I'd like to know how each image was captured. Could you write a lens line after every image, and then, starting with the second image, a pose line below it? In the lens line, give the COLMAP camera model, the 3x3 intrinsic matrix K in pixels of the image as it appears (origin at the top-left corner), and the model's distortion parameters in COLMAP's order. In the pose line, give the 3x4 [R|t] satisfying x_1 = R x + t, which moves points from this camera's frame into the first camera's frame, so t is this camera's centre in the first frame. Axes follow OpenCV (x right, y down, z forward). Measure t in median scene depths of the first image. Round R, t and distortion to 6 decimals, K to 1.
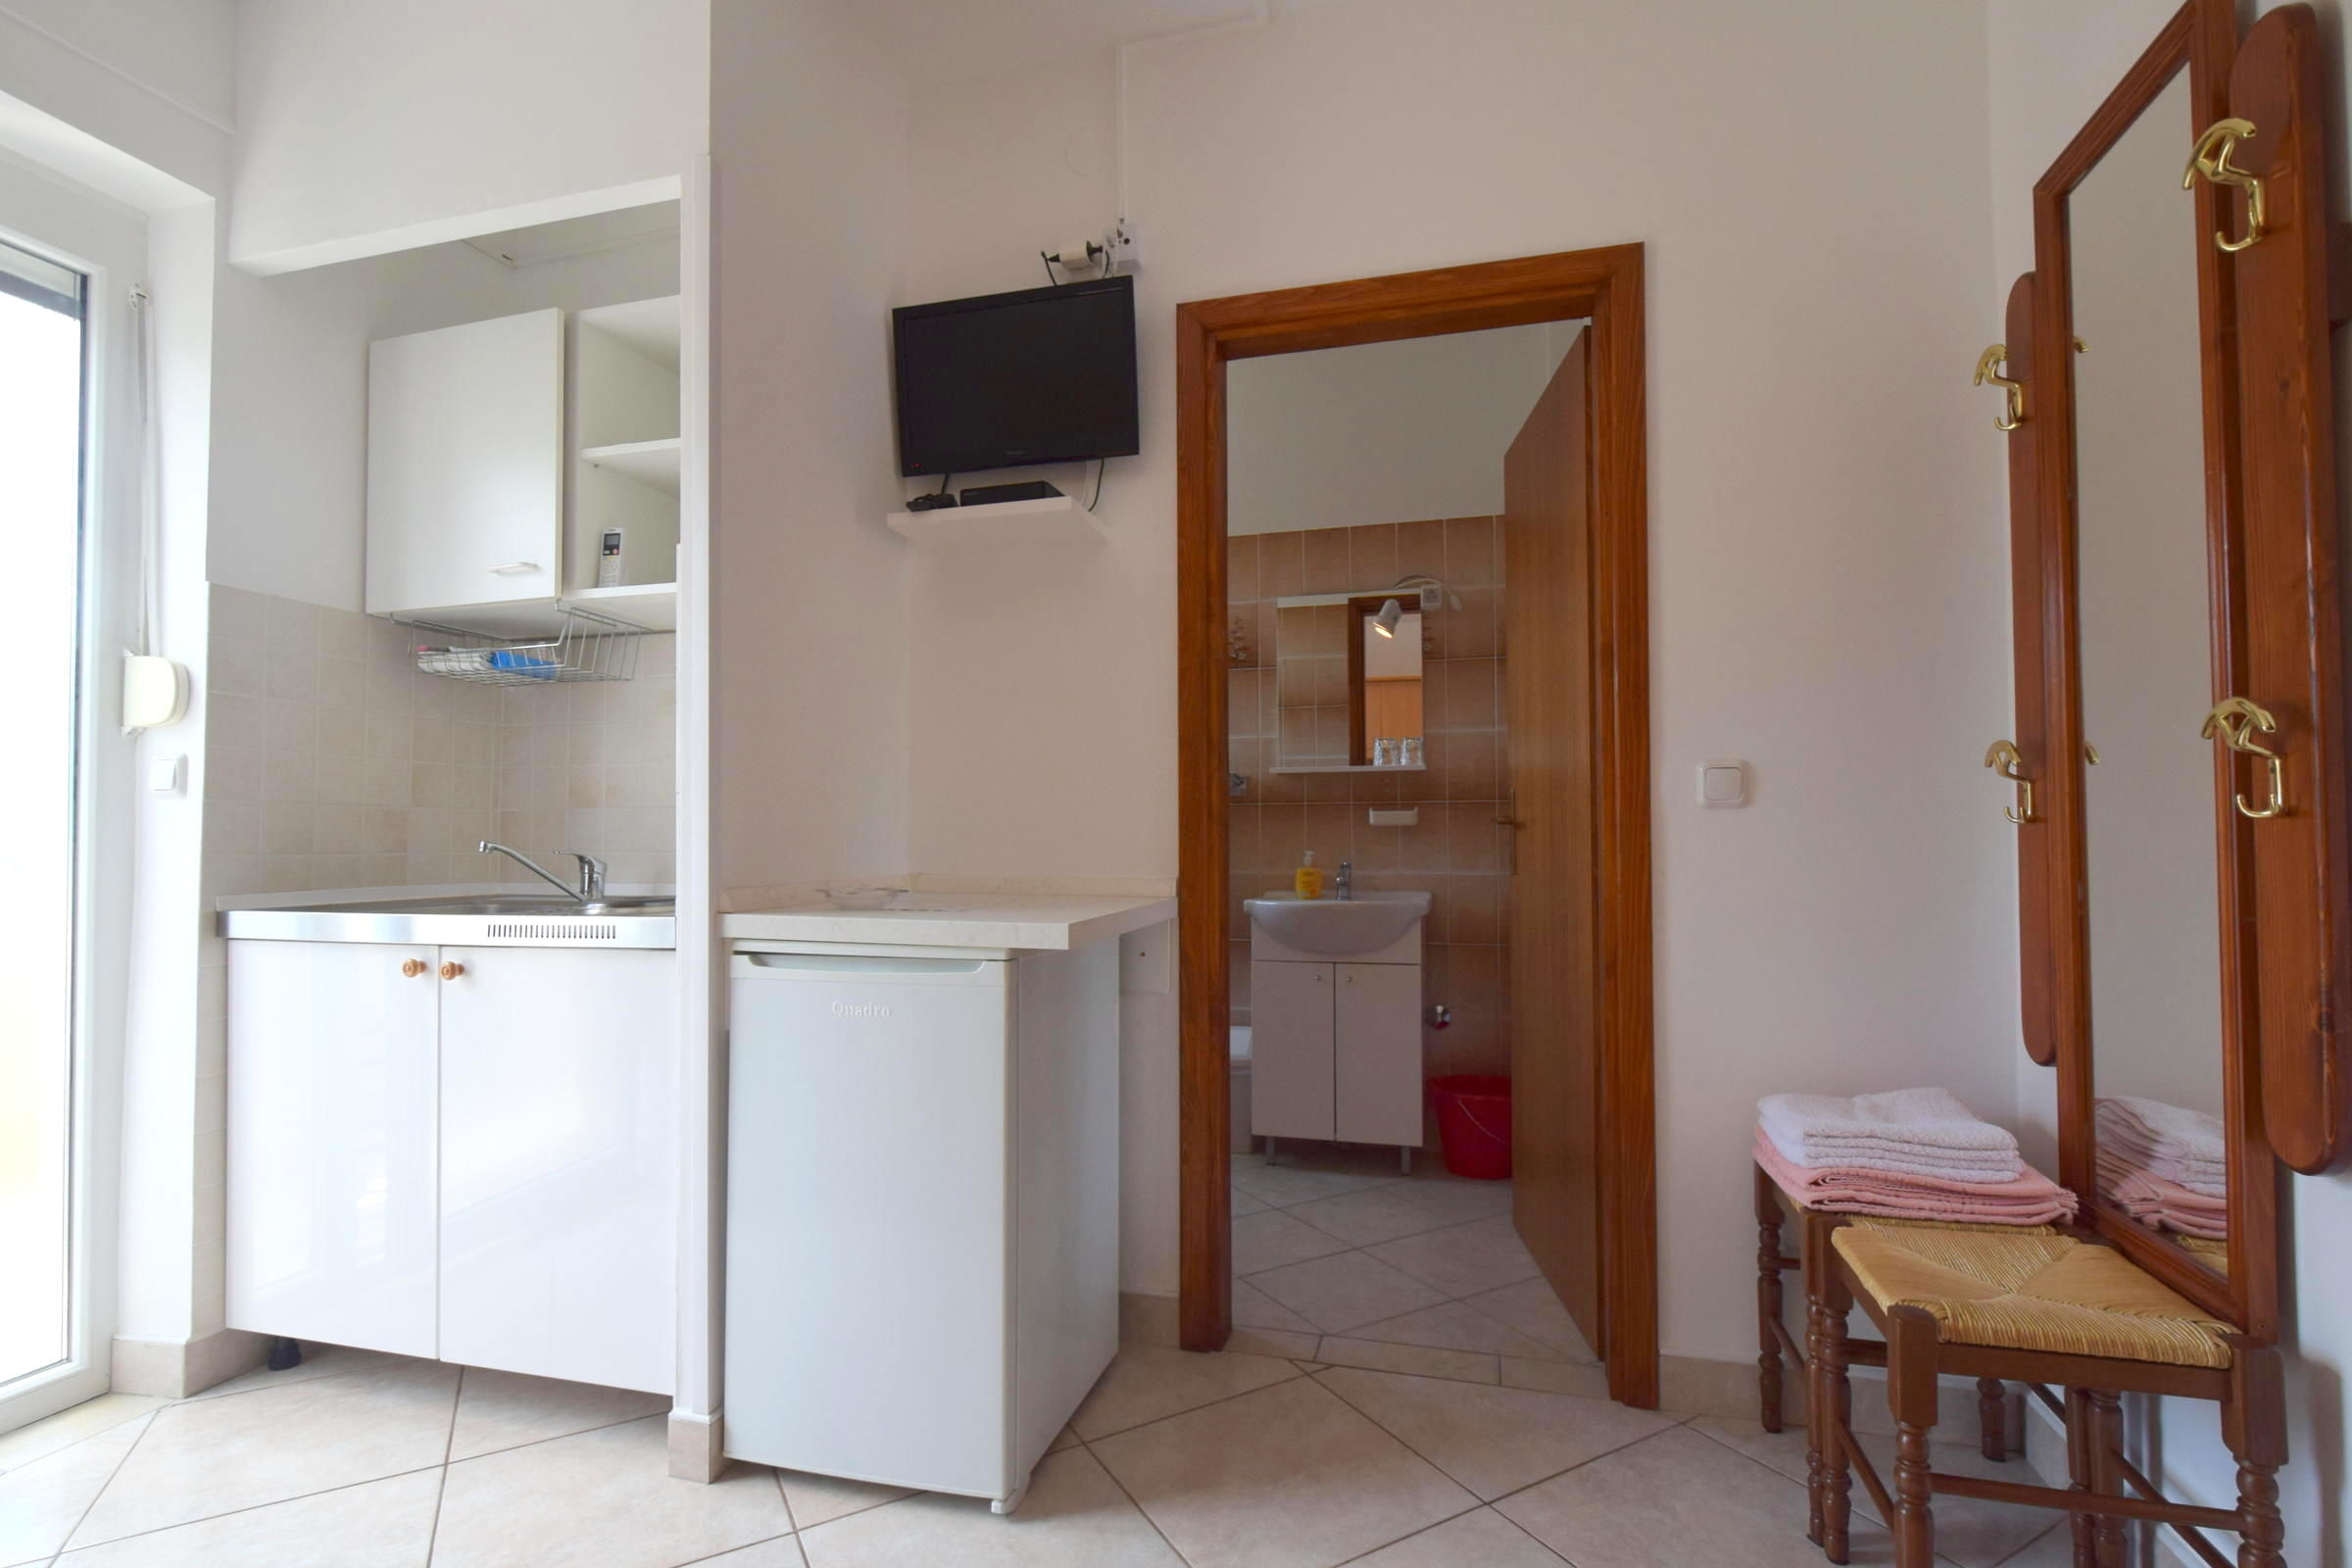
lens RADIAL K [[1111.3, 0, 1181.2], [0, 1111.3, 807.9], [0, 0, 1]] dist [0.012099, -0.000060]
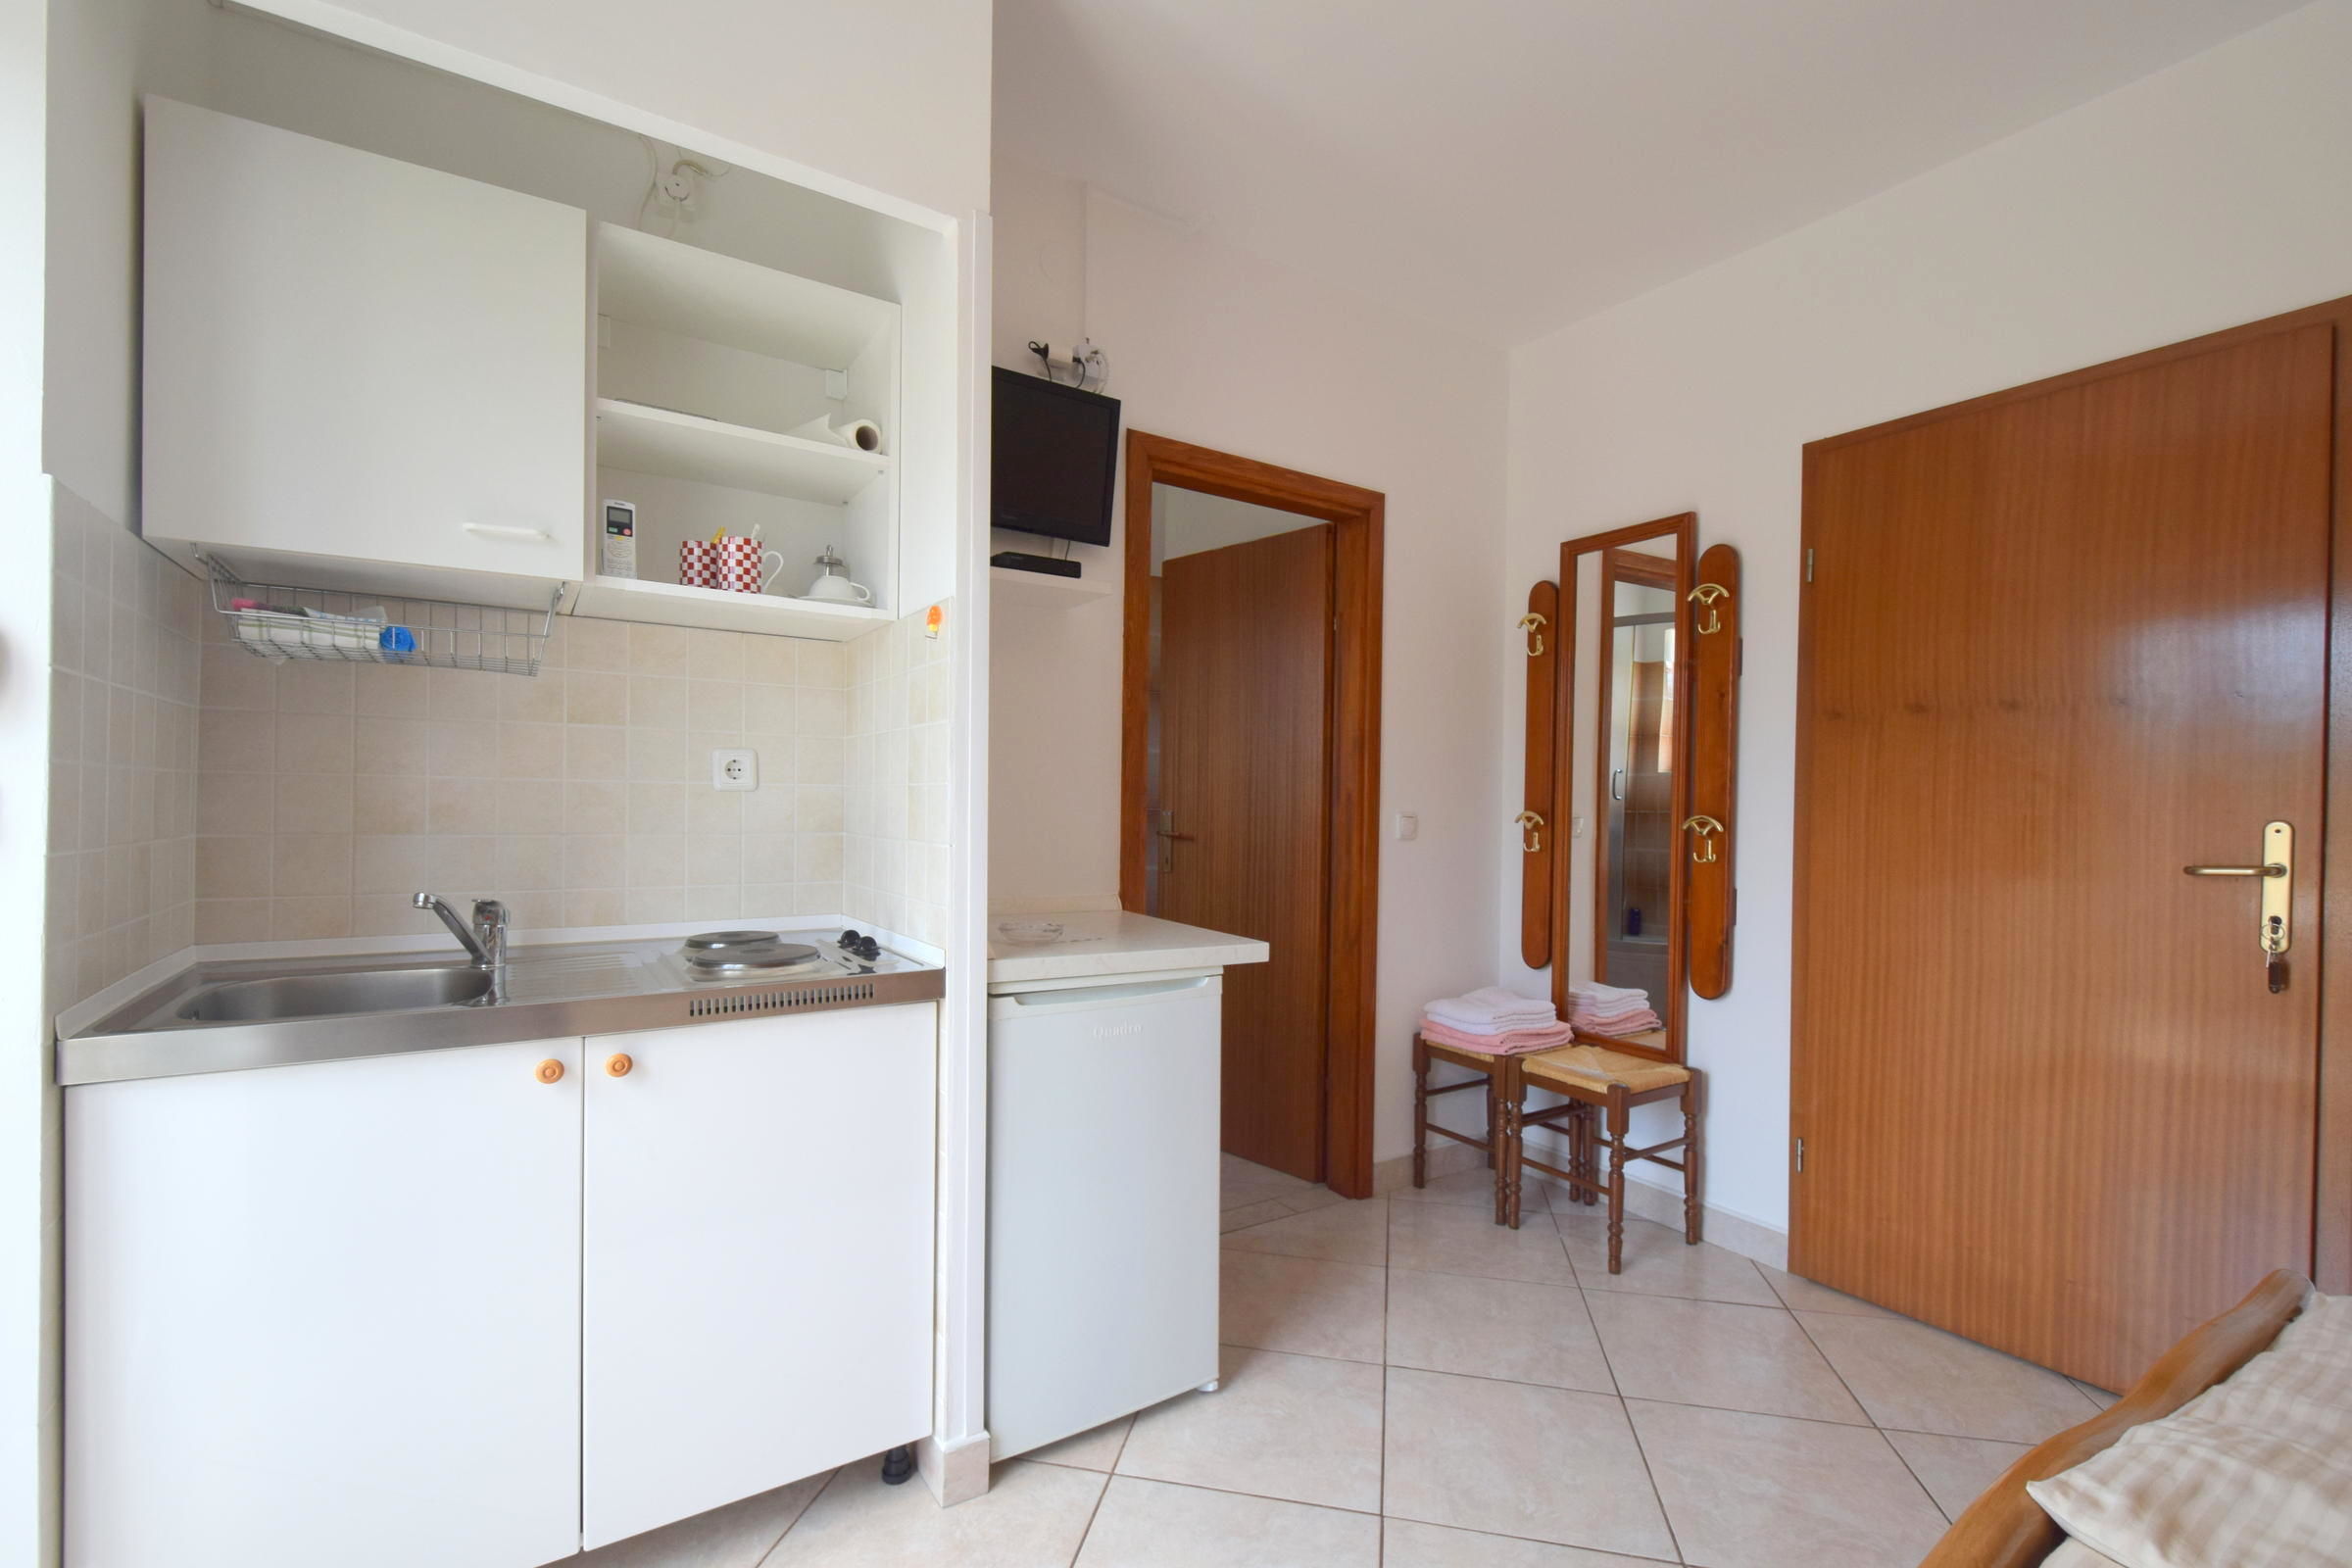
lens RADIAL K [[1026.7, 0, 1186.5], [0, 1026.7, 812.5], [0, 0, 1]] dist [0.011835, -0.010738]
pose [[0.657798, 0.007572, 0.753156, -0.884866], [-0.039296, 0.998933, 0.024278, -0.064760], [-0.752168, -0.045566, 0.657394, 0.203558]]
